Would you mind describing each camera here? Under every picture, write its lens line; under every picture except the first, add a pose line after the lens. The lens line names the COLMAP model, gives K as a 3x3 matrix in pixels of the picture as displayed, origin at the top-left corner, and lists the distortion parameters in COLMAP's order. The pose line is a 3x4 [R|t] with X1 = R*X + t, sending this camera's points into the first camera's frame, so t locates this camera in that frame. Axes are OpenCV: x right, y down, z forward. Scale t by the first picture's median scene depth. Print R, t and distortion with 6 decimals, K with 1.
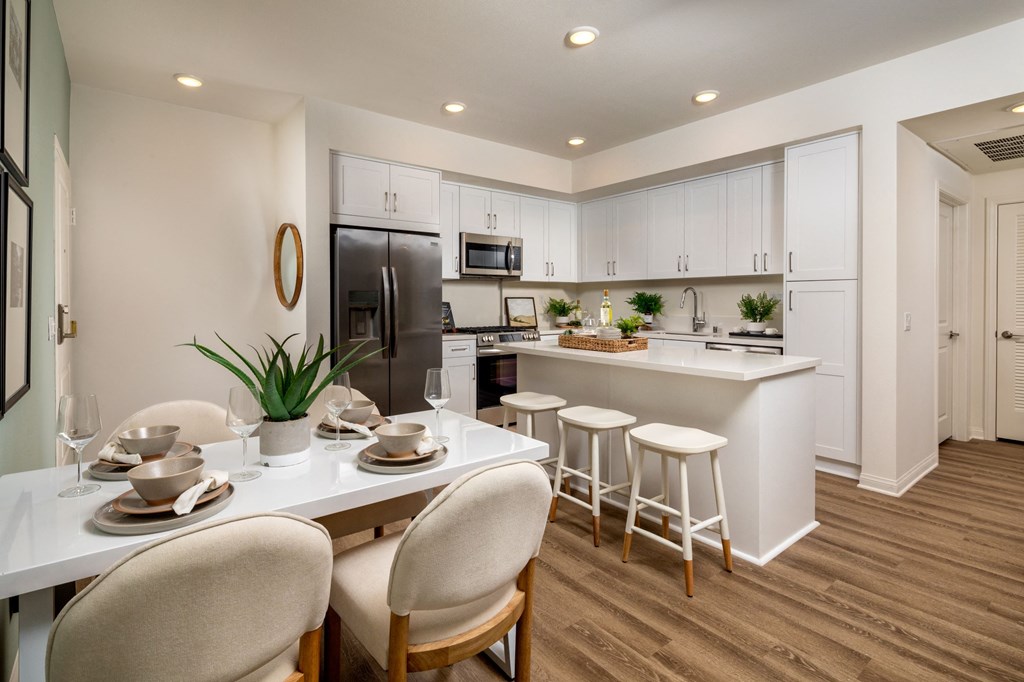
lens RADIAL K [[491.4, 0, 504.6], [0, 491.4, 306.5], [0, 0, 1]] dist [0.001947, 0.000154]
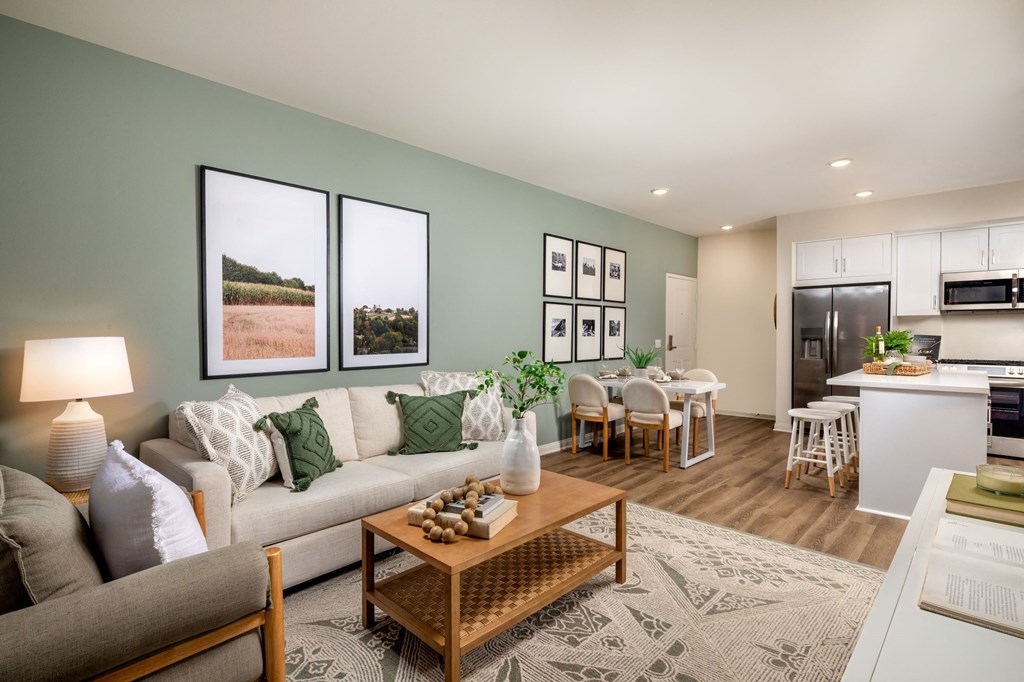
lens RADIAL K [[495.2, 0, 506.5], [0, 495.2, 335.2], [0, 0, 1]] dist [0.000347, -0.000606]
pose [[0.141712, 0.007936, -0.989876, 1.020516], [-0.009288, 0.999935, 0.006687, -0.009737], [0.989864, 0.008247, 0.141776, -0.160351]]
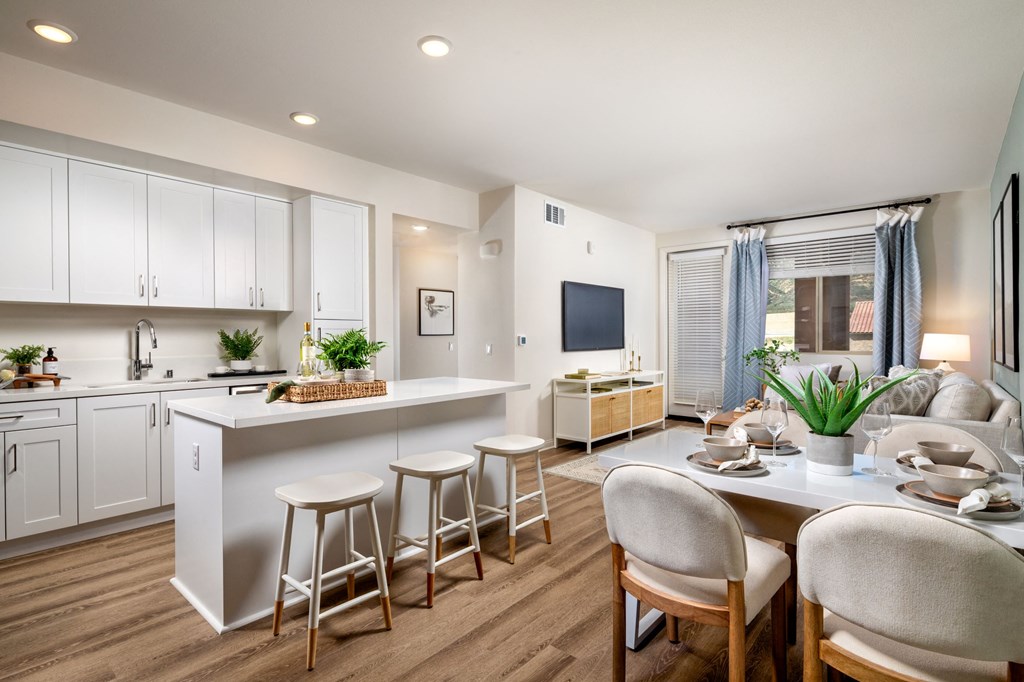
lens RADIAL K [[497.5, 0, 509.7], [0, 497.5, 342.5], [0, 0, 1]] dist [0.001802, -0.000563]
pose [[-0.189488, -0.012240, 0.981807, -0.515634], [0.013303, 0.999799, 0.015031, -0.009077], [-0.981793, 0.015909, -0.189287, 0.691948]]
